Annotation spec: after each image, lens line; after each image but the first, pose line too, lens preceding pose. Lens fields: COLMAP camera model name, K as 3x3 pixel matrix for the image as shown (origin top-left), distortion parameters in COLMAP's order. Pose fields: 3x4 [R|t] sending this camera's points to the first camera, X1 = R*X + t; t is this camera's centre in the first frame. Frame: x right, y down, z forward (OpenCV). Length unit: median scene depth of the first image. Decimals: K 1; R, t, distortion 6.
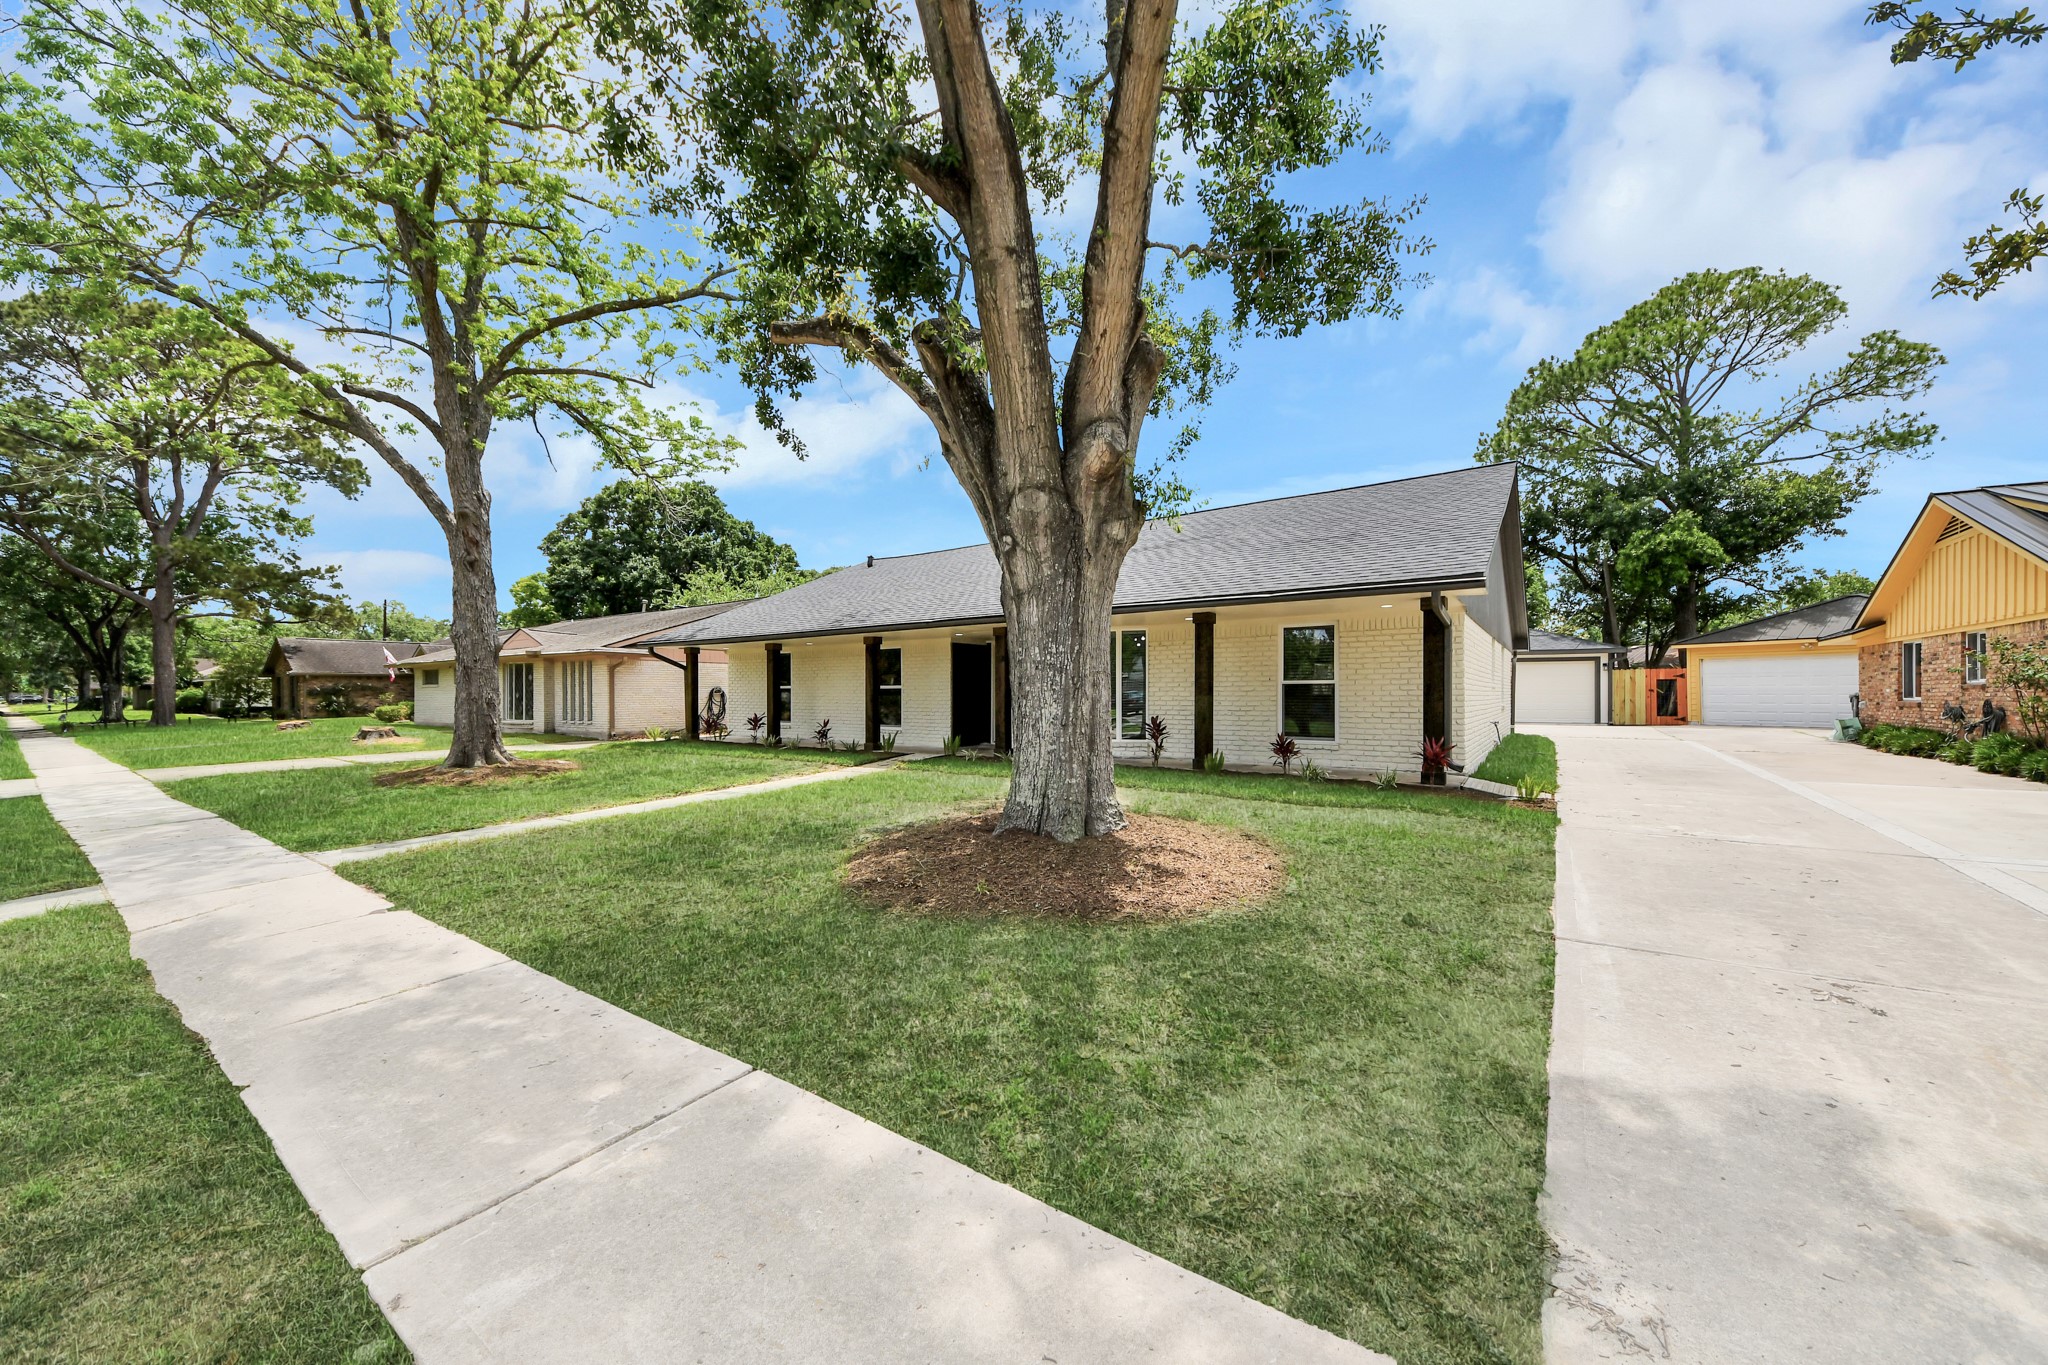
lens RADIAL K [[754.5, 0, 1025.7], [0, 754.5, 697.8], [0, 0, 1]] dist [0.038733, -0.027158]
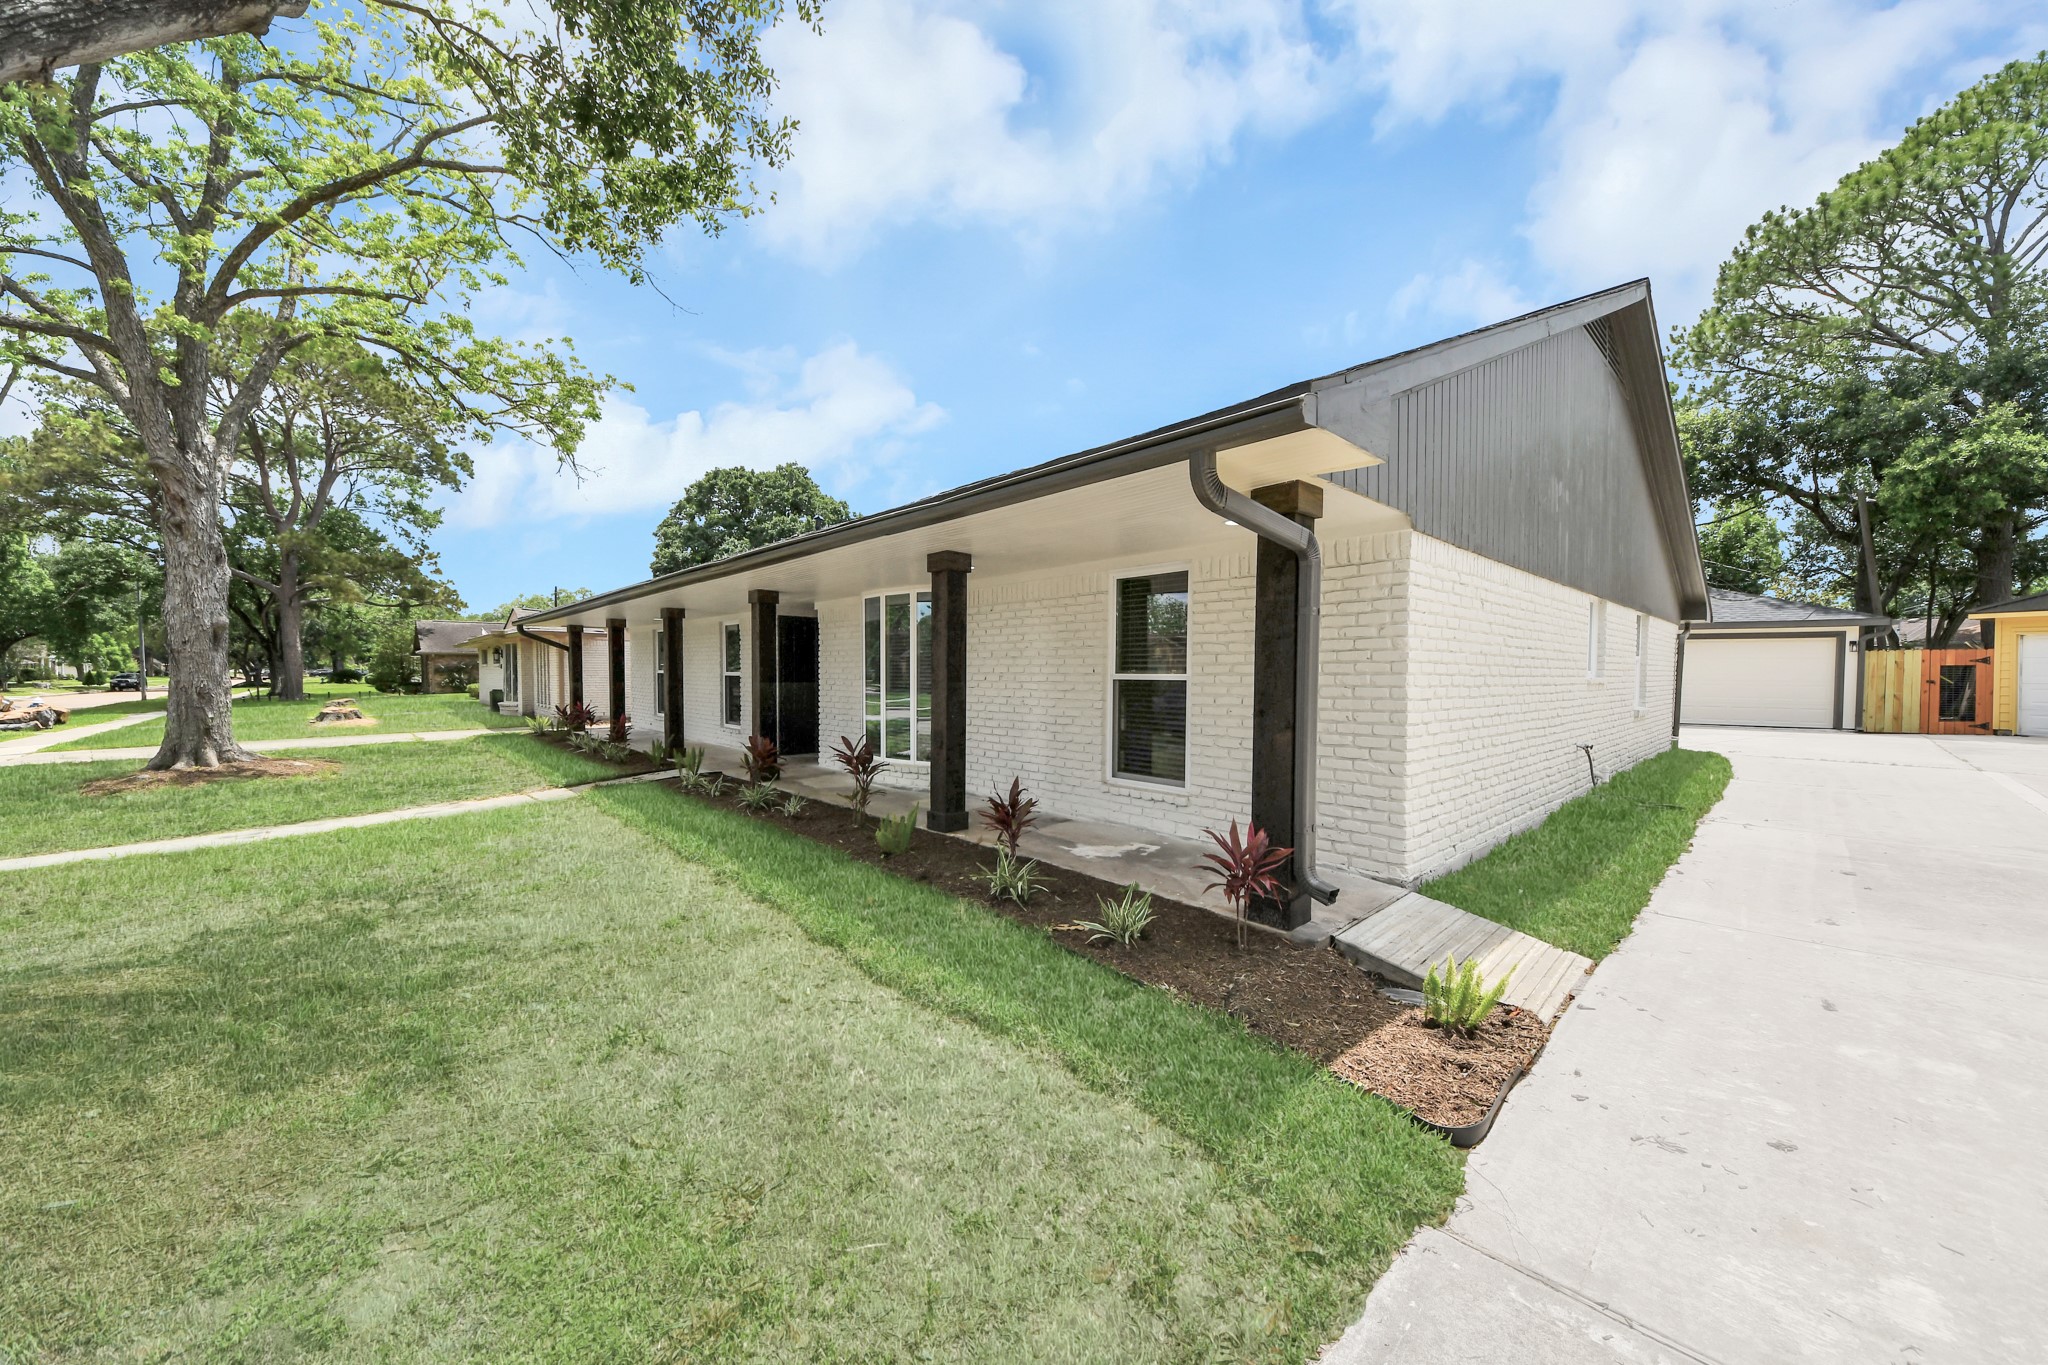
lens RADIAL K [[732.5, 0, 1024.8], [0, 732.5, 701.7], [0, 0, 1]] dist [0.008289, -0.008771]
pose [[0.977179, 0.015018, -0.211887, 0.153246], [-0.007388, 0.999297, 0.036756, -0.008496], [0.212290, -0.034351, 0.976603, 0.181128]]
